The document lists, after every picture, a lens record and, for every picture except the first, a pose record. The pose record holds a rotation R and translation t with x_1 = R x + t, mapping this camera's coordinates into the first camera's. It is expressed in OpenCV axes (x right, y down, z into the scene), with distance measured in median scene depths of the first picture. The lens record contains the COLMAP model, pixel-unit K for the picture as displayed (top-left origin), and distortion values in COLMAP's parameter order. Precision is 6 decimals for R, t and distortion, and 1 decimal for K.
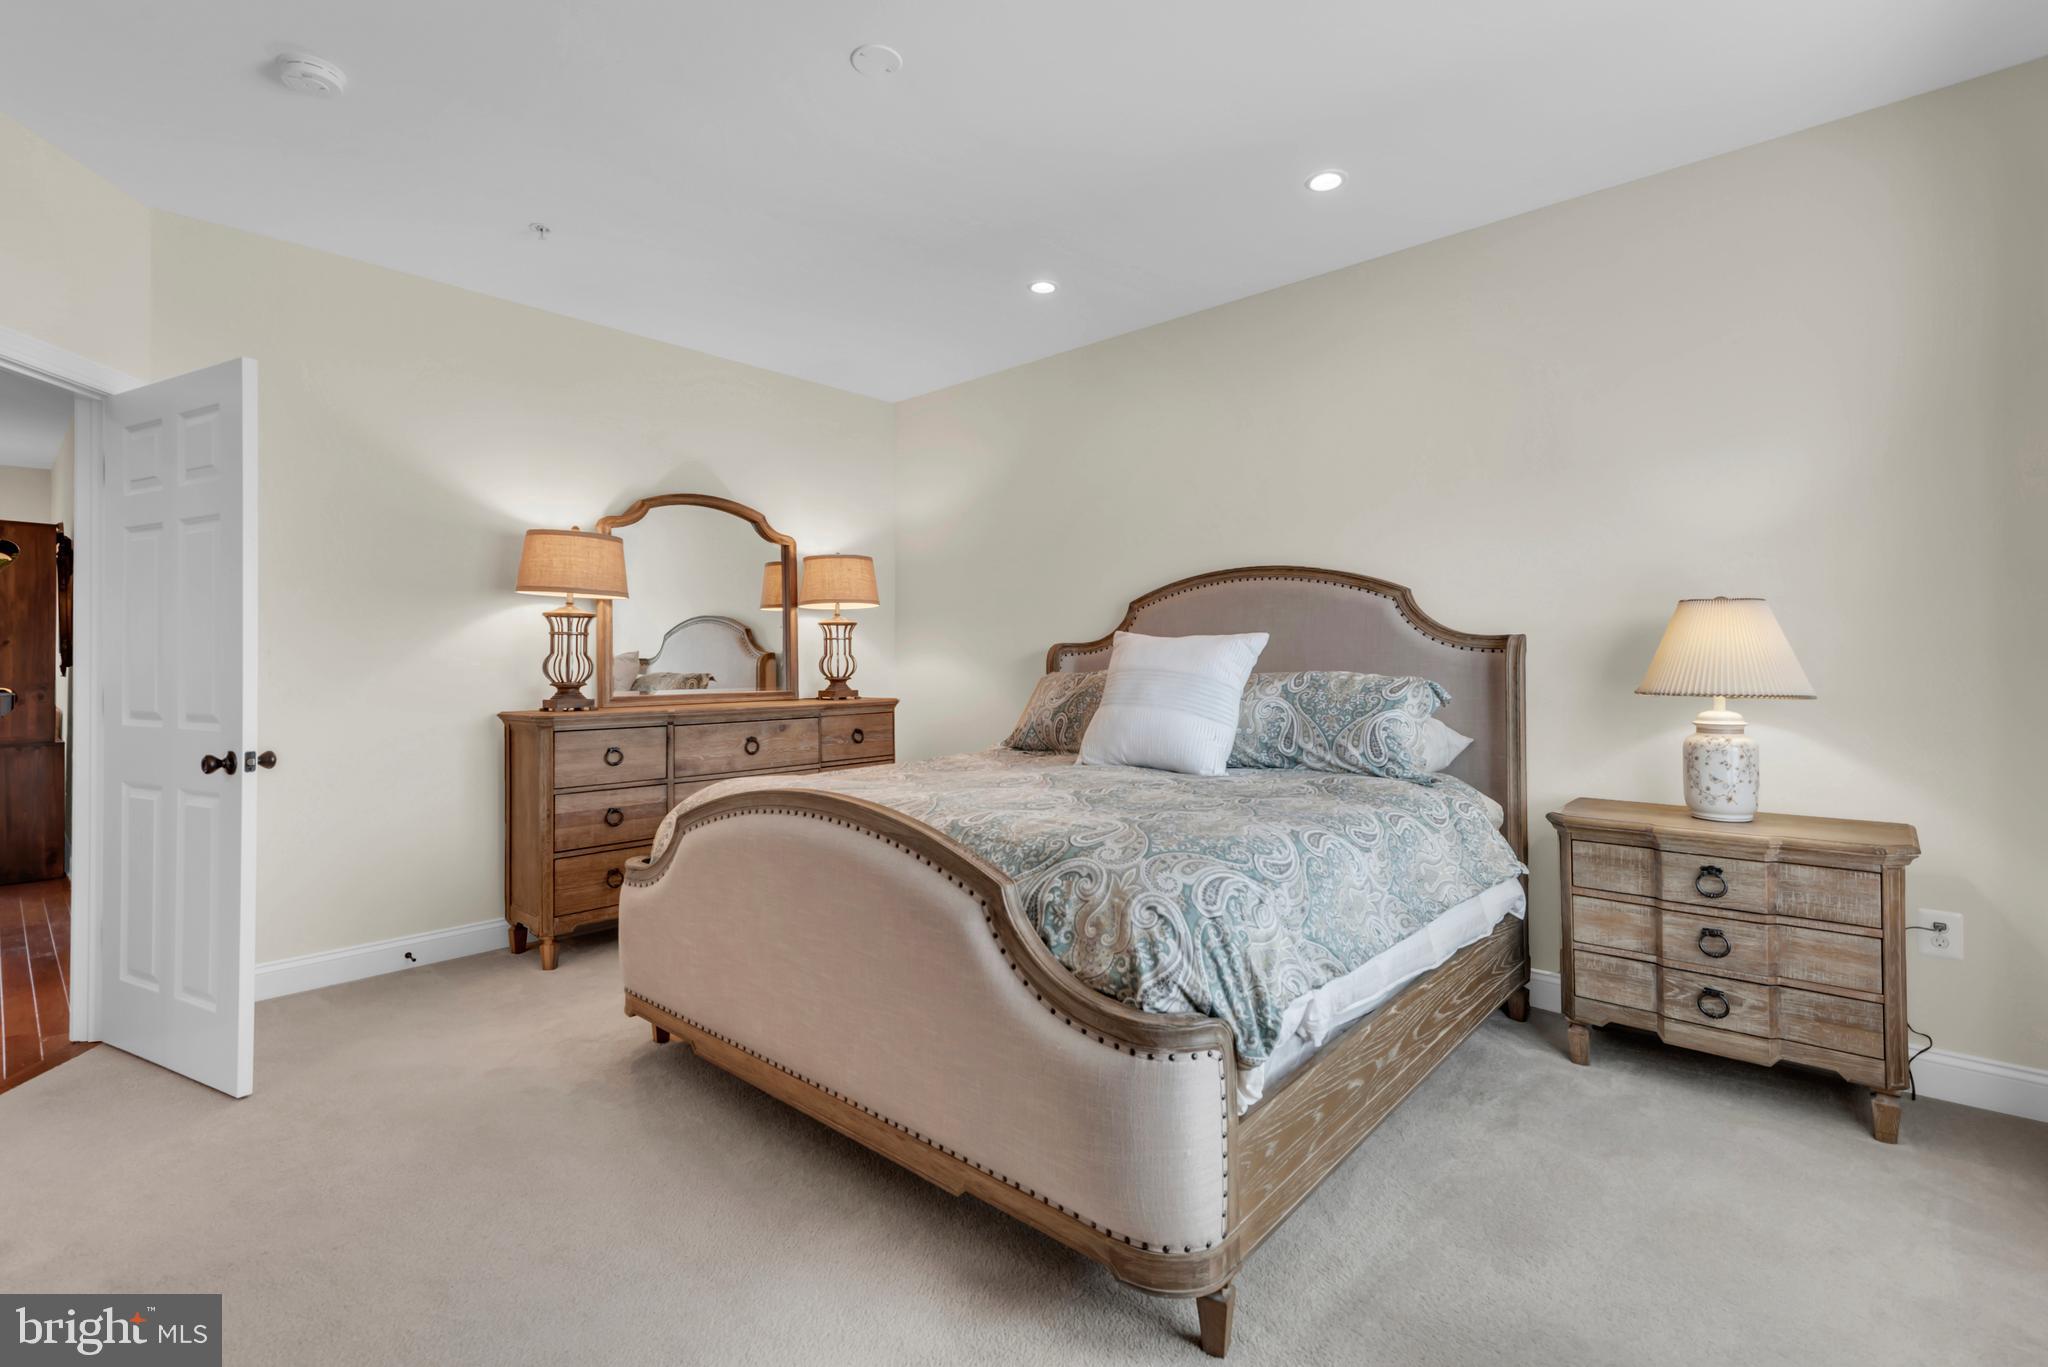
lens RADIAL K [[905.1, 0, 1028.4], [0, 905.1, 674.6], [0, 0, 1]] dist [0.029581, -0.015851]
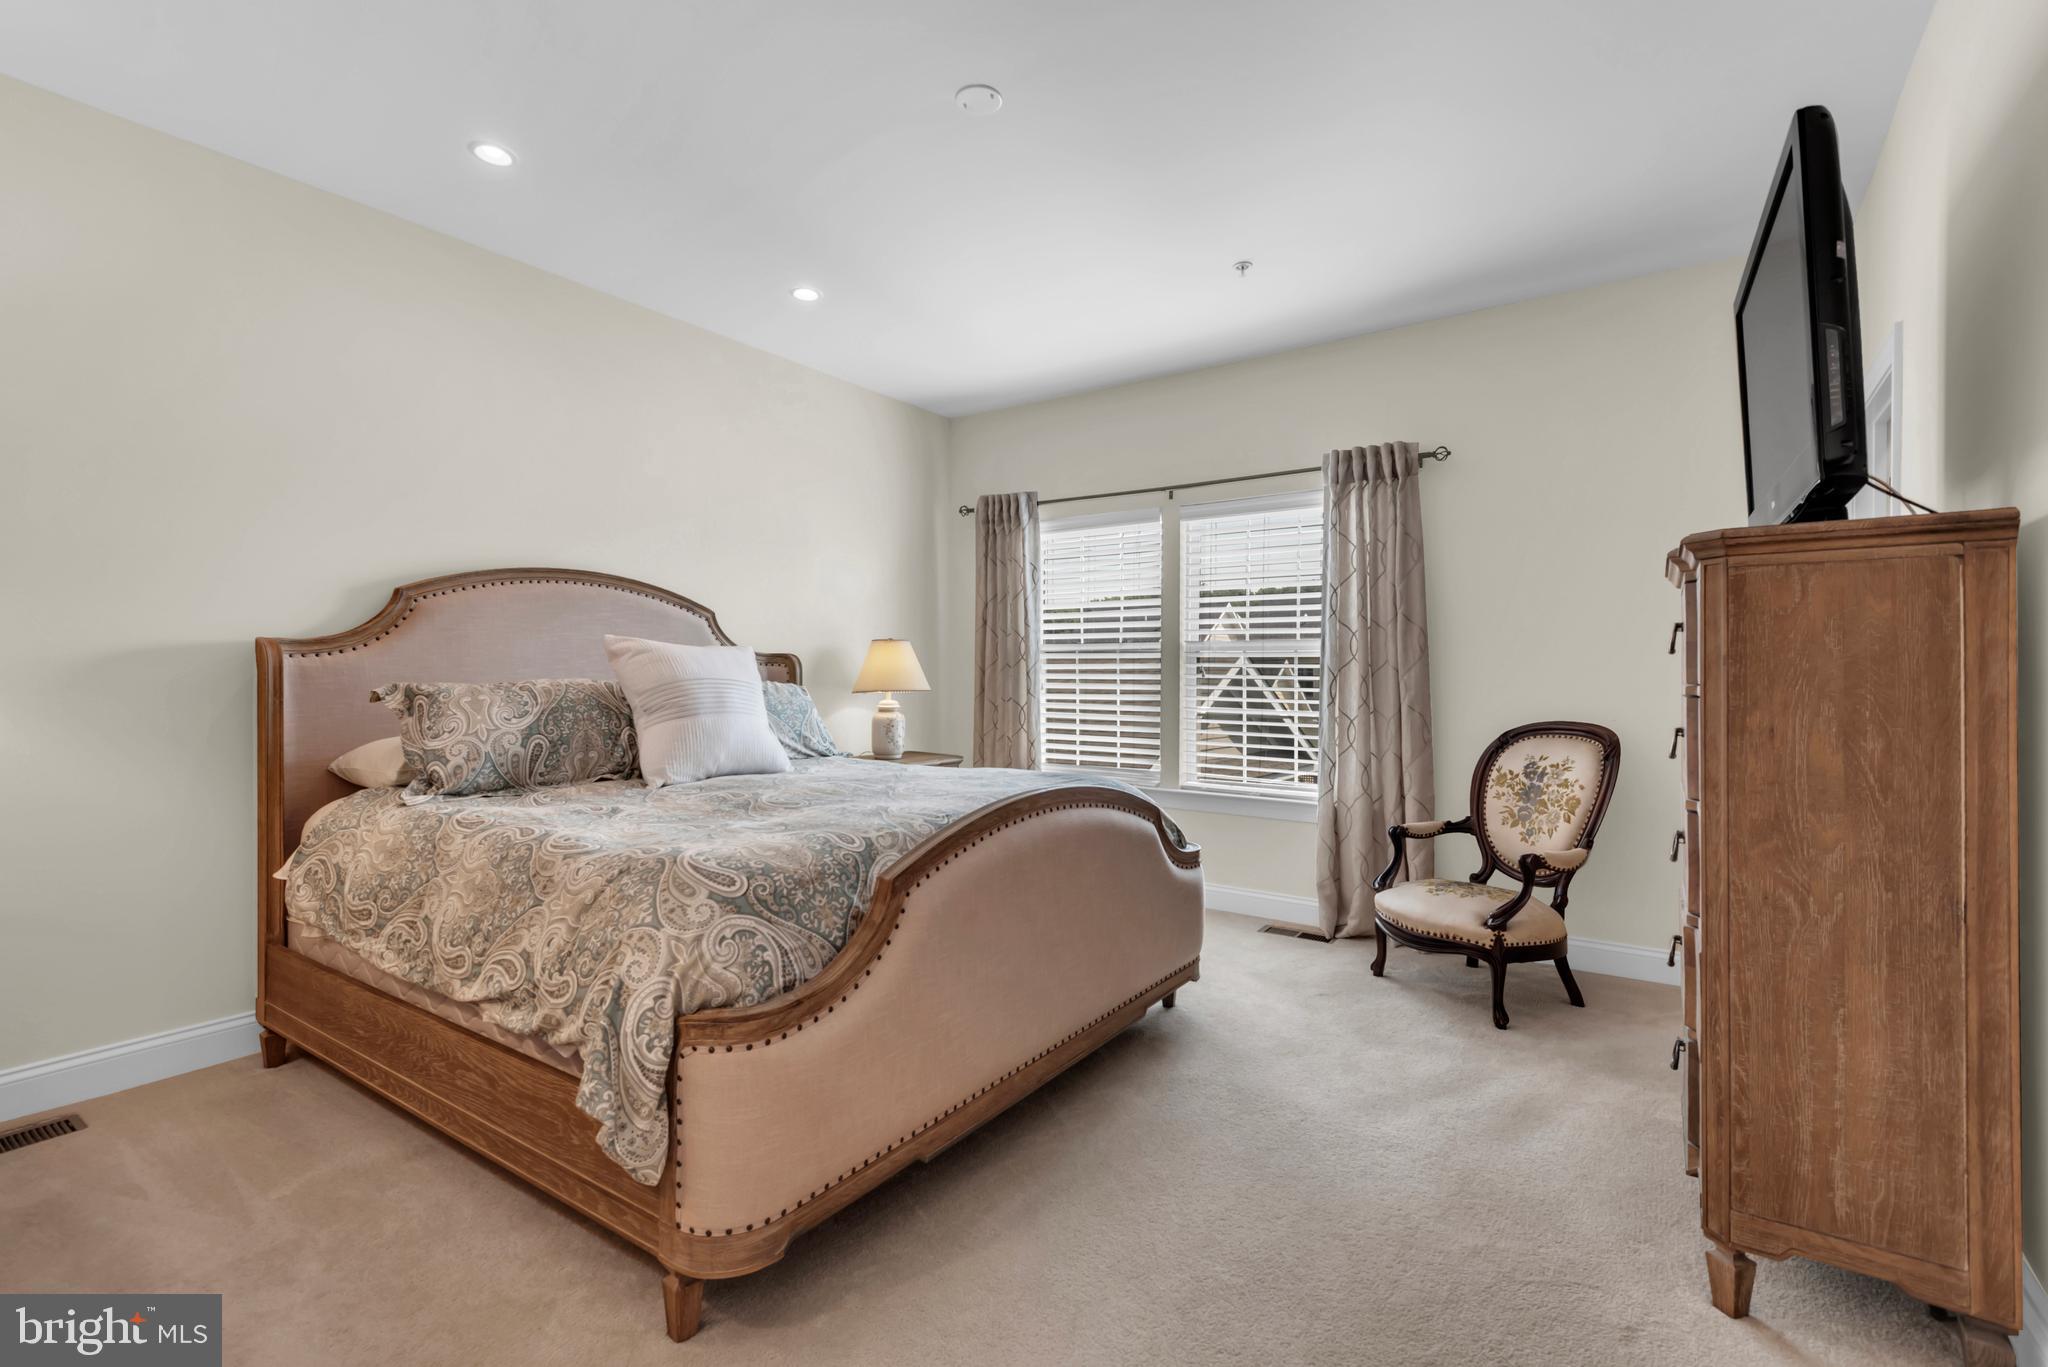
lens RADIAL K [[905.1, 0, 1028.4], [0, 905.1, 674.6], [0, 0, 1]] dist [0.029581, -0.015851]
pose [[-0.120575, 0.004225, 0.992695, -0.864887], [0.013096, 0.999911, -0.002665, -0.001771], [-0.992618, 0.012680, -0.120620, 0.751464]]
